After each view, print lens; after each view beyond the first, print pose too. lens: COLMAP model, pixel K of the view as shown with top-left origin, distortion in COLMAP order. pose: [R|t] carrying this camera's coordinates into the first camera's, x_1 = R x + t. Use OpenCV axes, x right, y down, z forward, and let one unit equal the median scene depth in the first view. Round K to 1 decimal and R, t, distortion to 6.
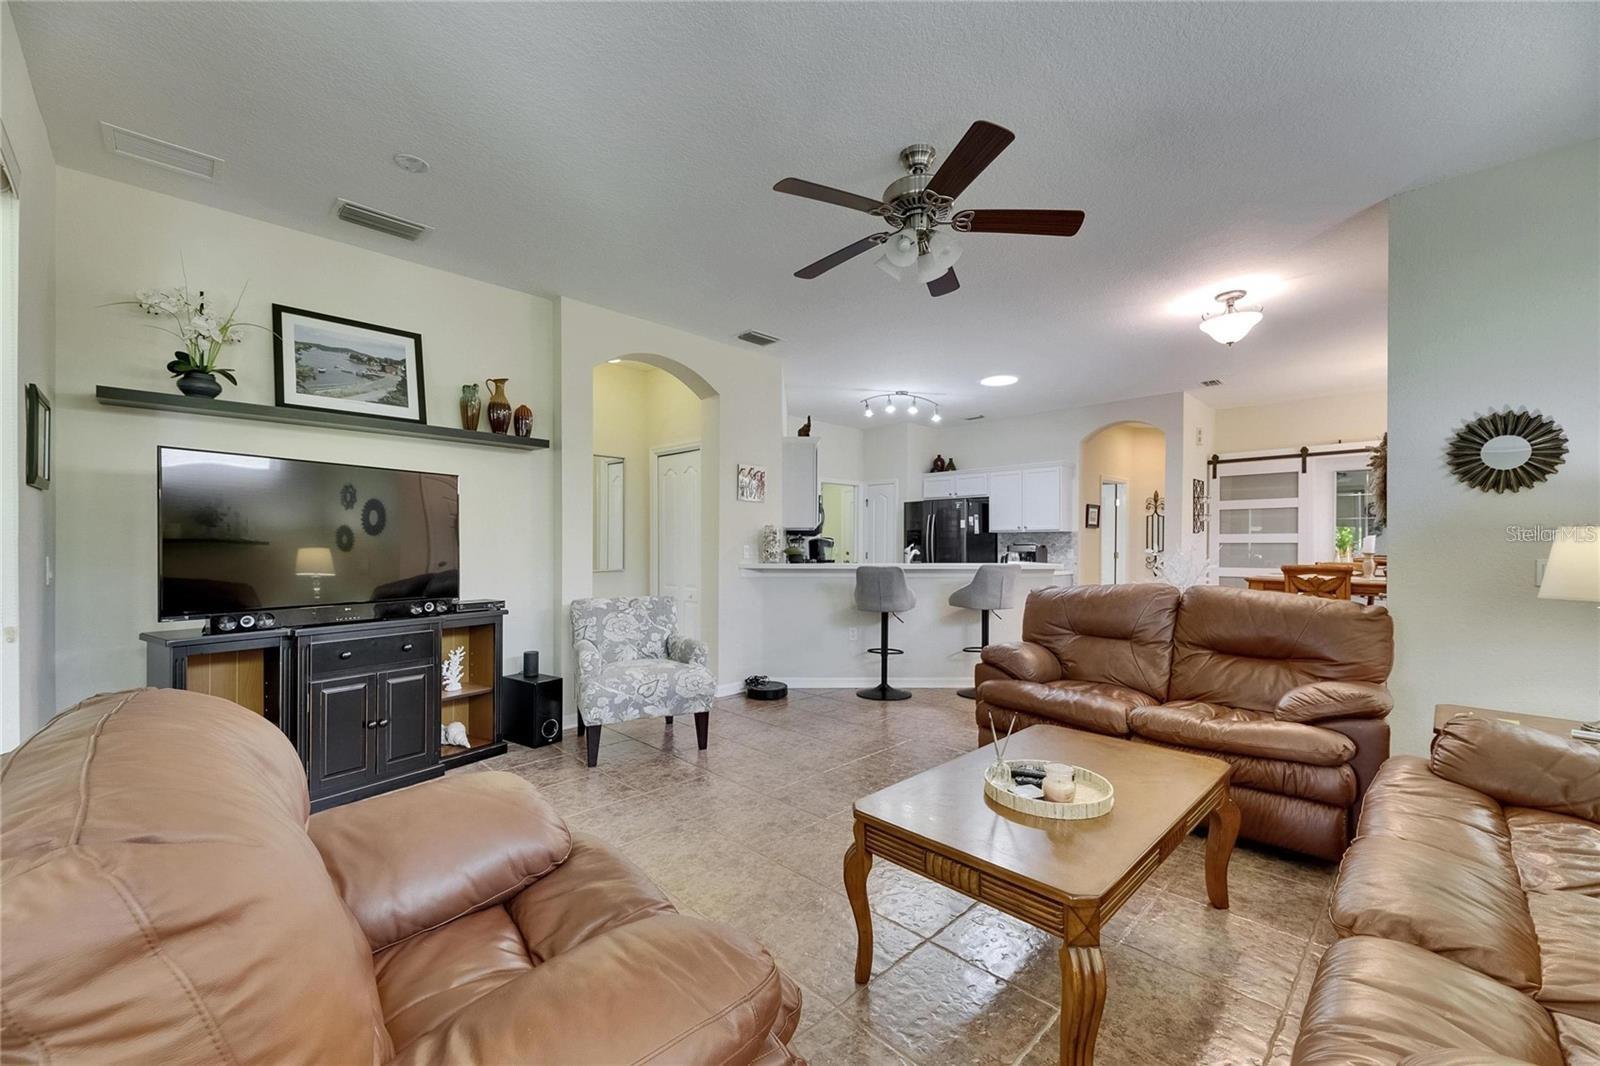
lens RADIAL K [[634.5, 0, 804.1], [0, 634.5, 542.5], [0, 0, 1]] dist [0.009883, -0.000313]
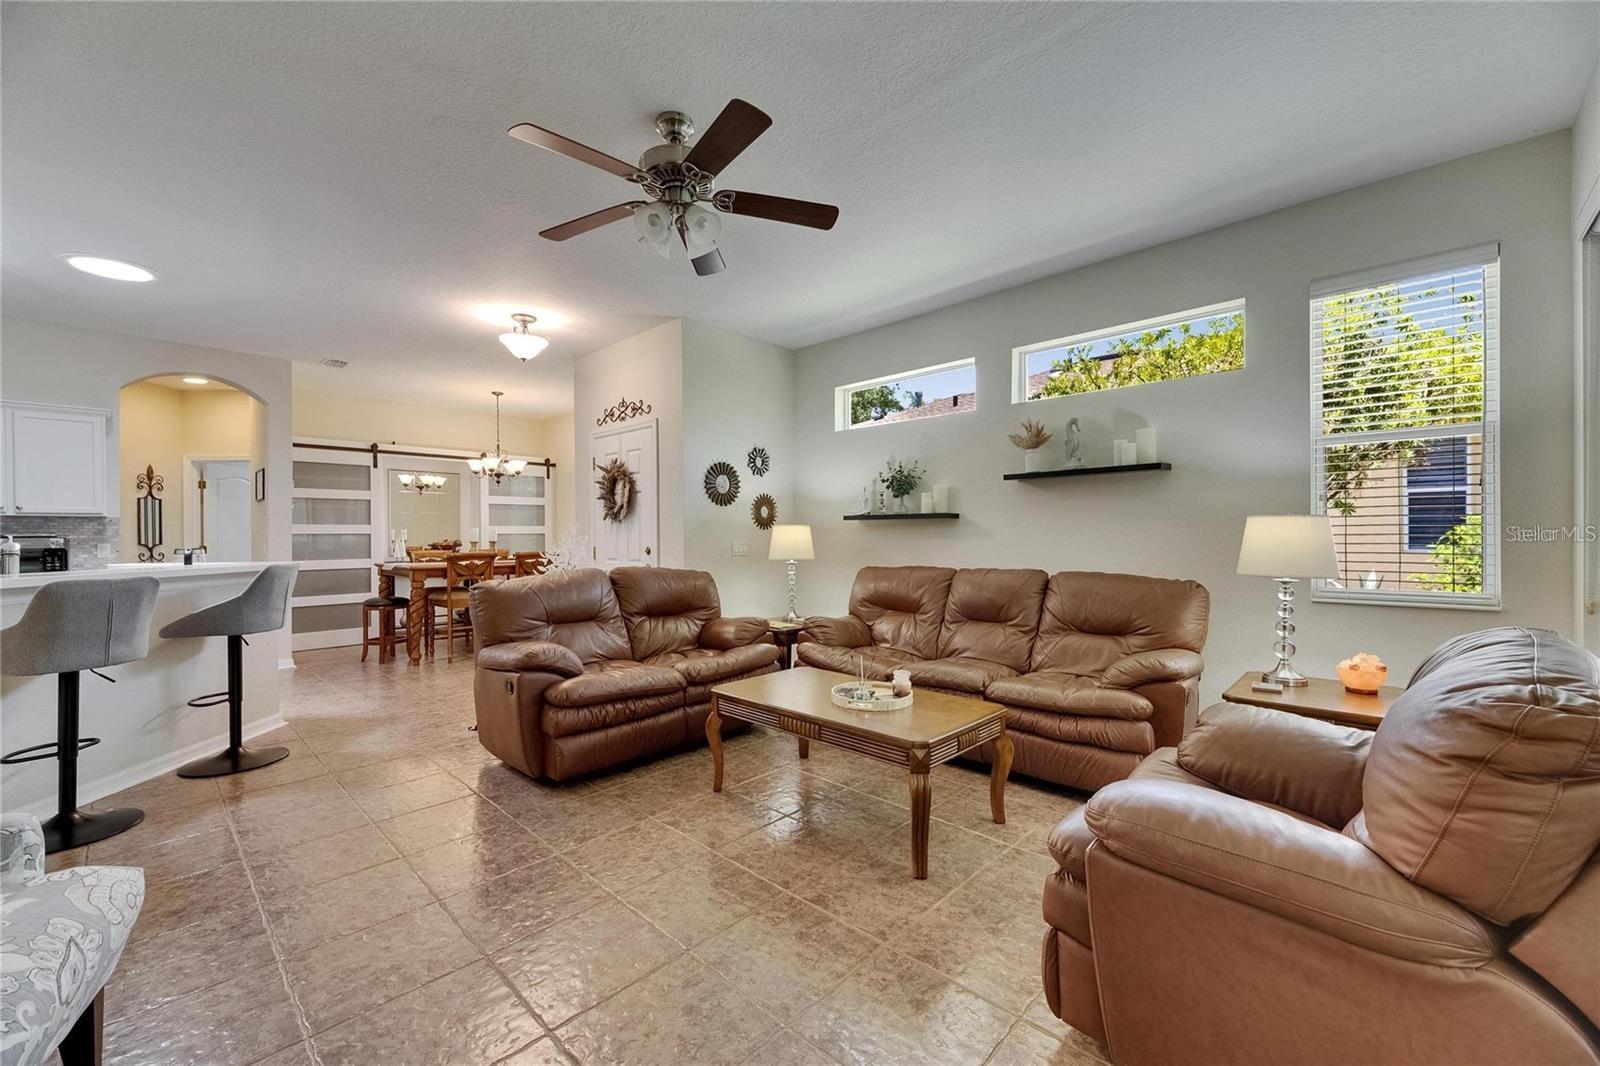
lens RADIAL K [[642.3, 0, 800.0], [0, 642.3, 533.0], [0, 0, 1]] dist [0.009450, -0.000147]
pose [[-0.027124, 0.000781, 0.999632, -0.283991], [0.001364, 0.999999, -0.000744, 0.001052], [-0.999631, 0.001344, -0.027125, 0.297758]]
